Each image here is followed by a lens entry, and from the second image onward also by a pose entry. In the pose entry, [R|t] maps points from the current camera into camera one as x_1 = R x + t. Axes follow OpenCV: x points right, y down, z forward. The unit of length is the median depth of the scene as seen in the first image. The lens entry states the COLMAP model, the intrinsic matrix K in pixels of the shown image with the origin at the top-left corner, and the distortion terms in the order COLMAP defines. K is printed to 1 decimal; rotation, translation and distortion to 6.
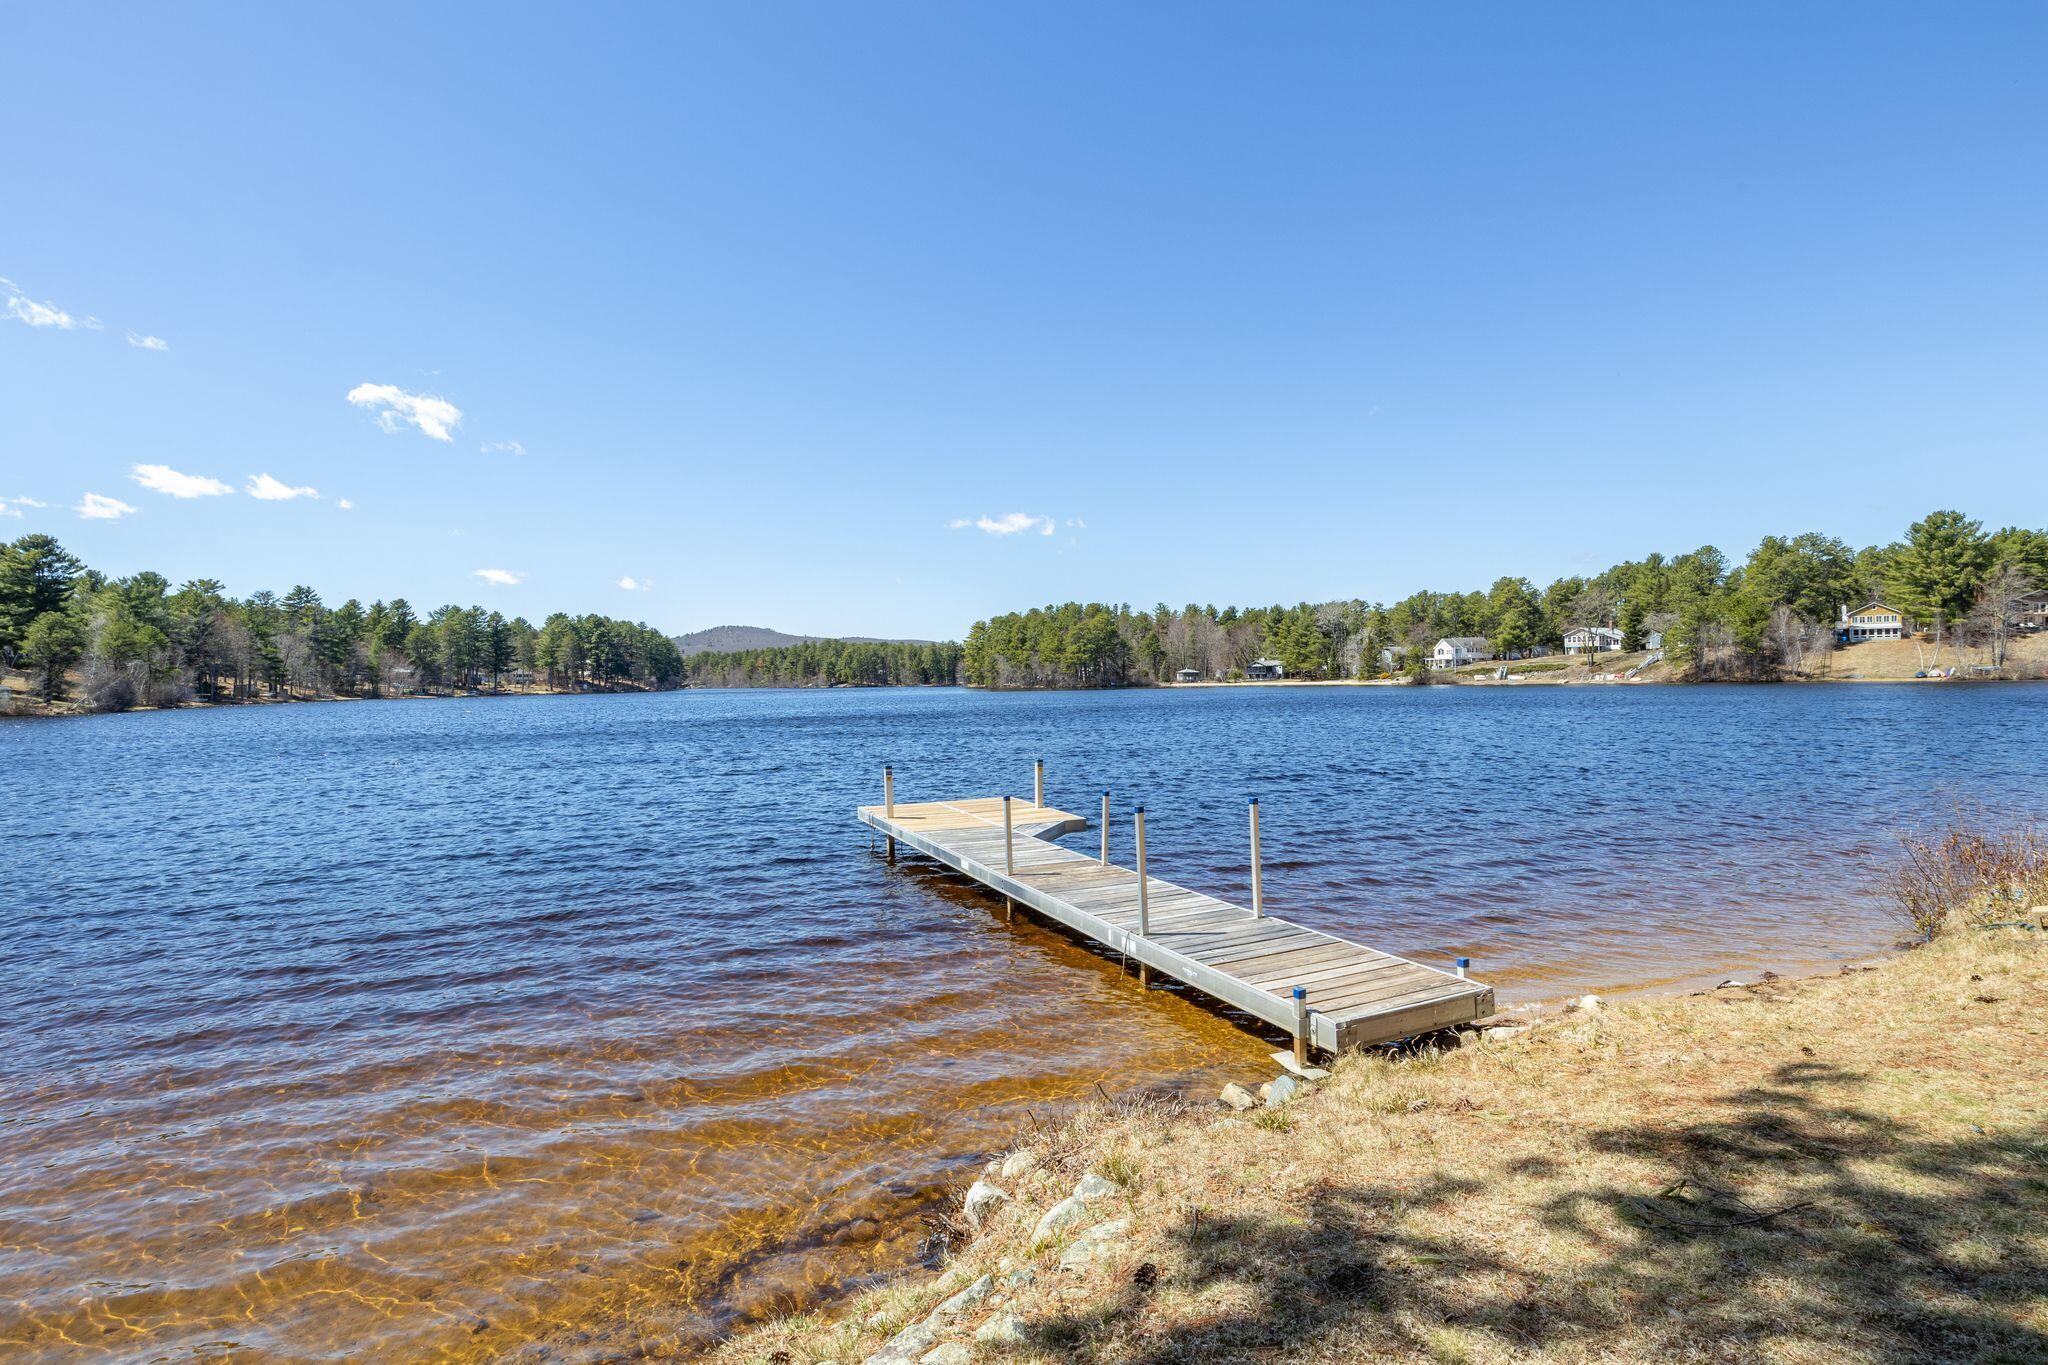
lens RADIAL K [[1017.0, 0, 1015.6], [0, 1017.0, 668.1], [0, 0, 1]] dist [0.000268, 0.000706]
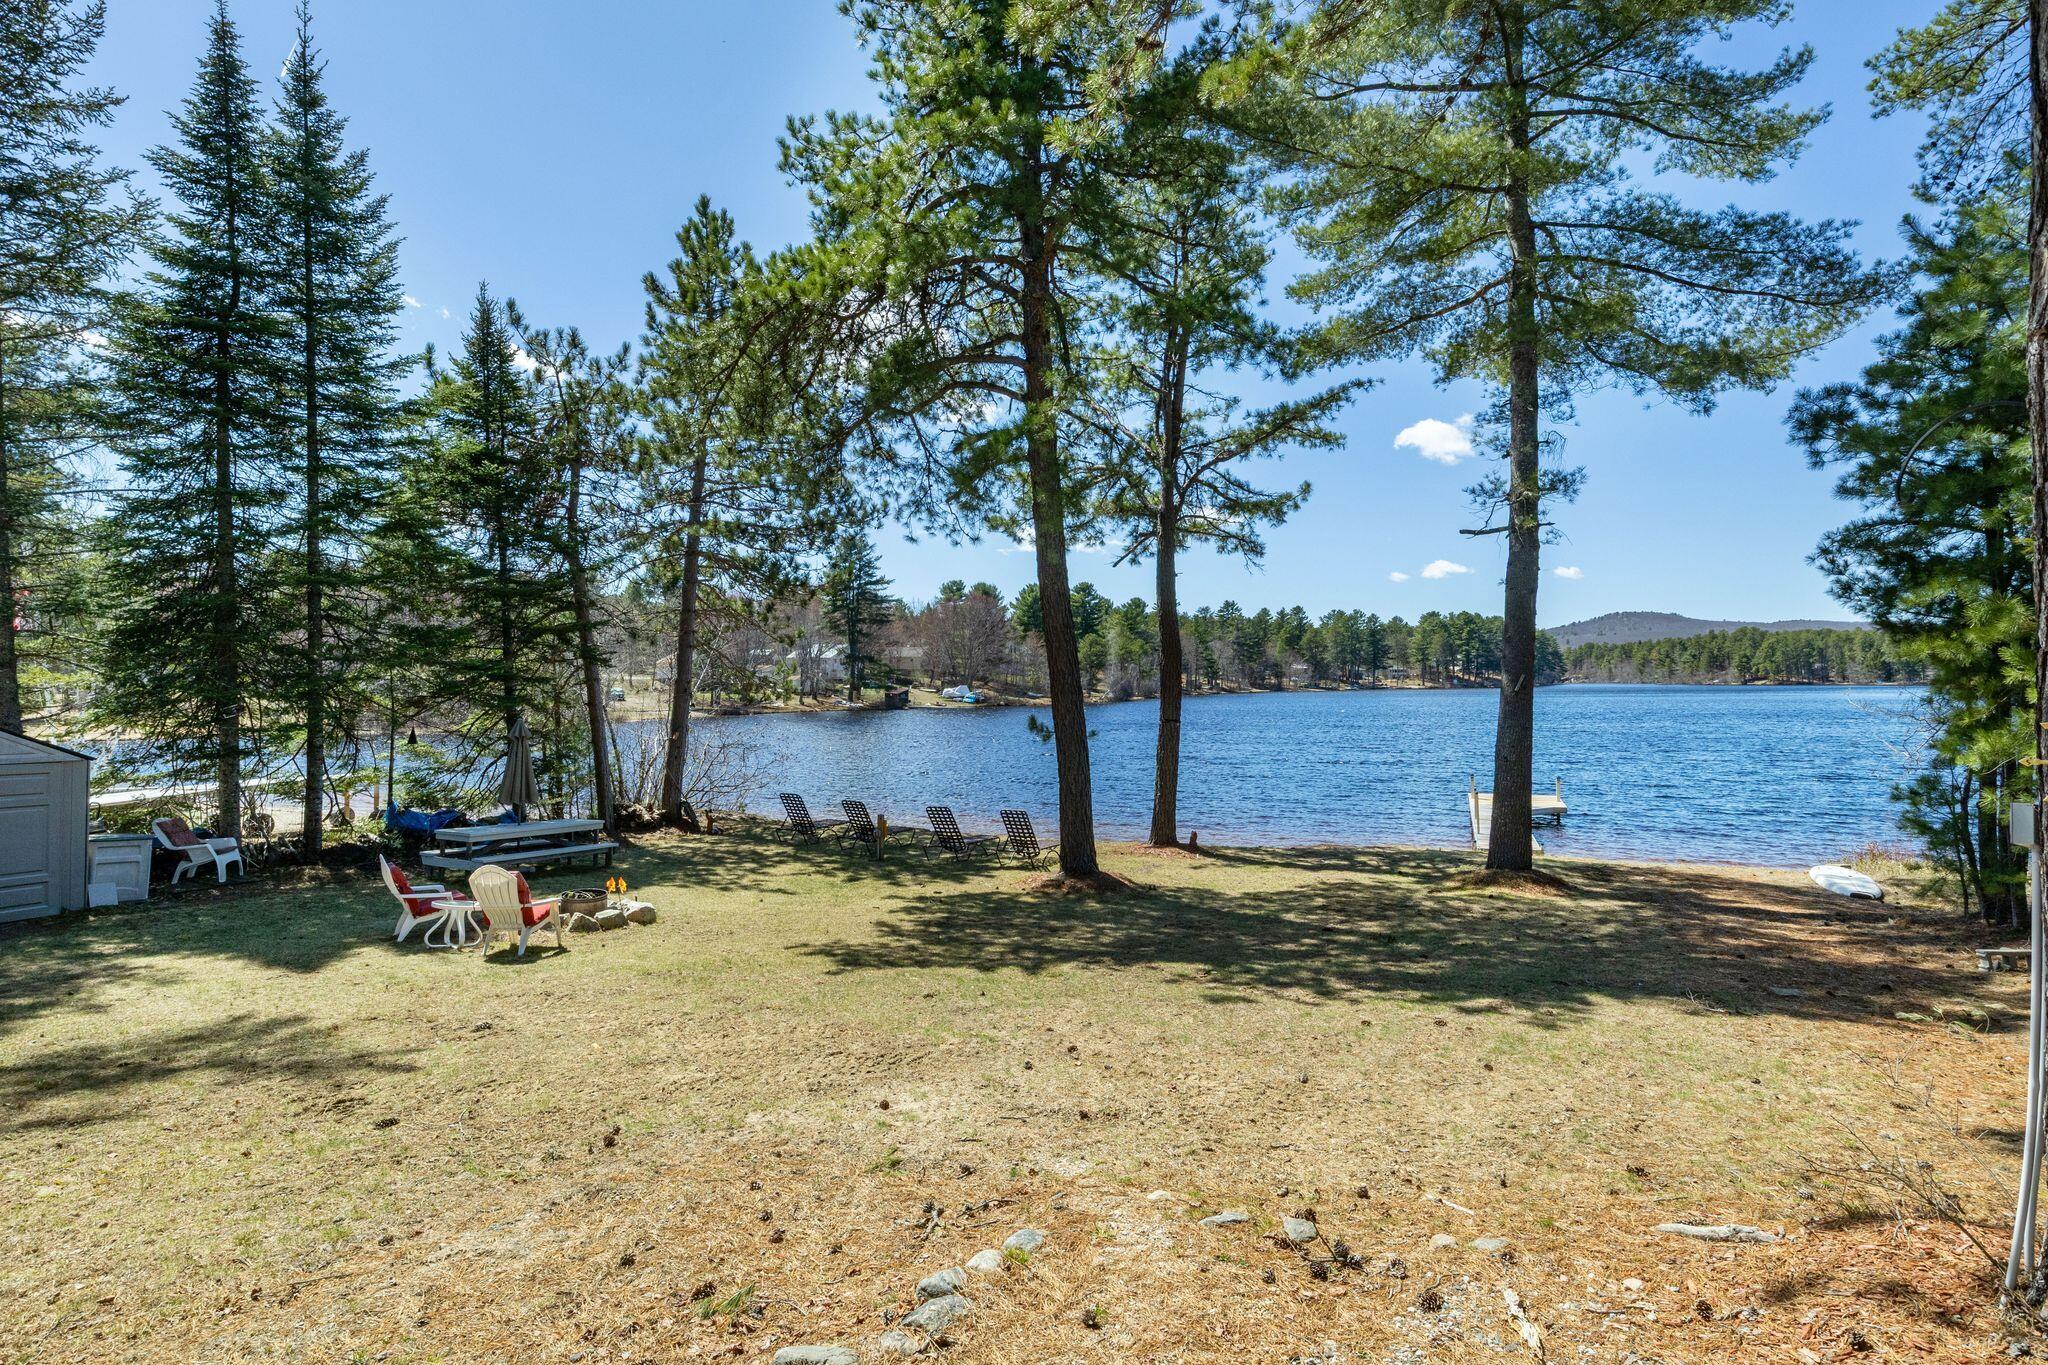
lens RADIAL K [[1017.0, 0, 1030.2], [0, 1017.0, 688.7], [0, 0, 1]] dist [0.000268, 0.000706]
pose [[0.693422, 0.016780, -0.720337, 0.031647], [0.004352, 0.999613, 0.027476, -0.006066], [0.720519, -0.022187, 0.693080, -0.044882]]
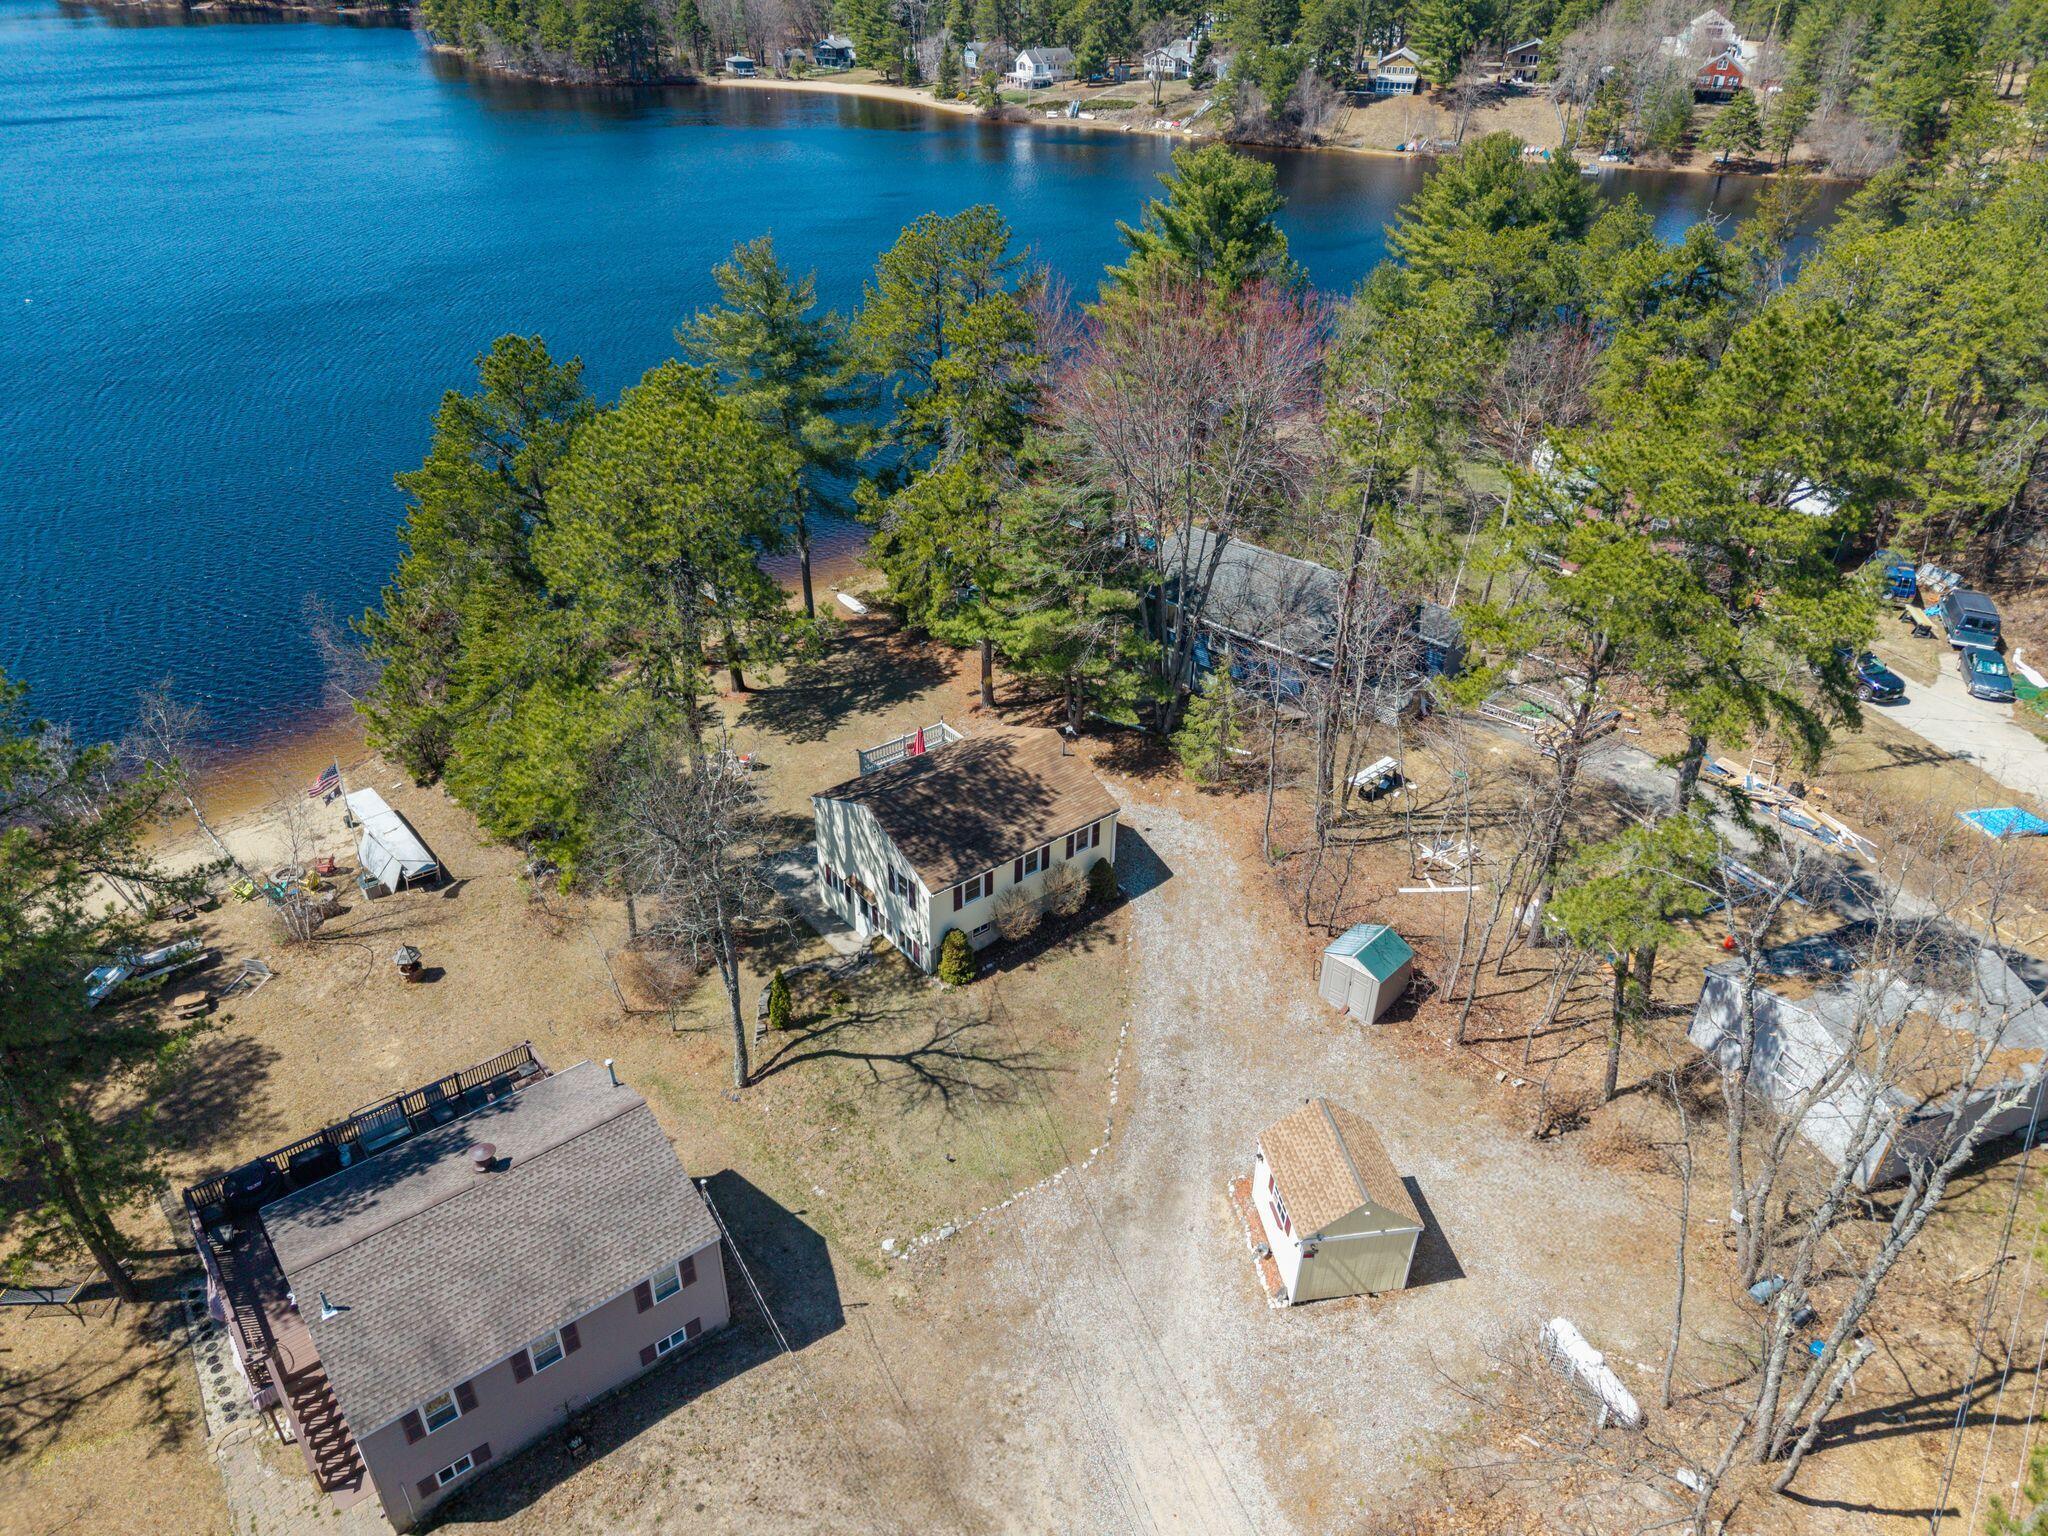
lens RADIAL K [[1369.7, 0, 1020.5], [0, 1369.7, 772.9], [0, 0, 1]] dist [0.026525, -0.029575]
pose [[0.943423, -0.147537, 0.296961, -0.023875], [-0.035747, 0.845091, 0.533426, -0.099163], [-0.329659, -0.513862, 0.792004, -0.198409]]
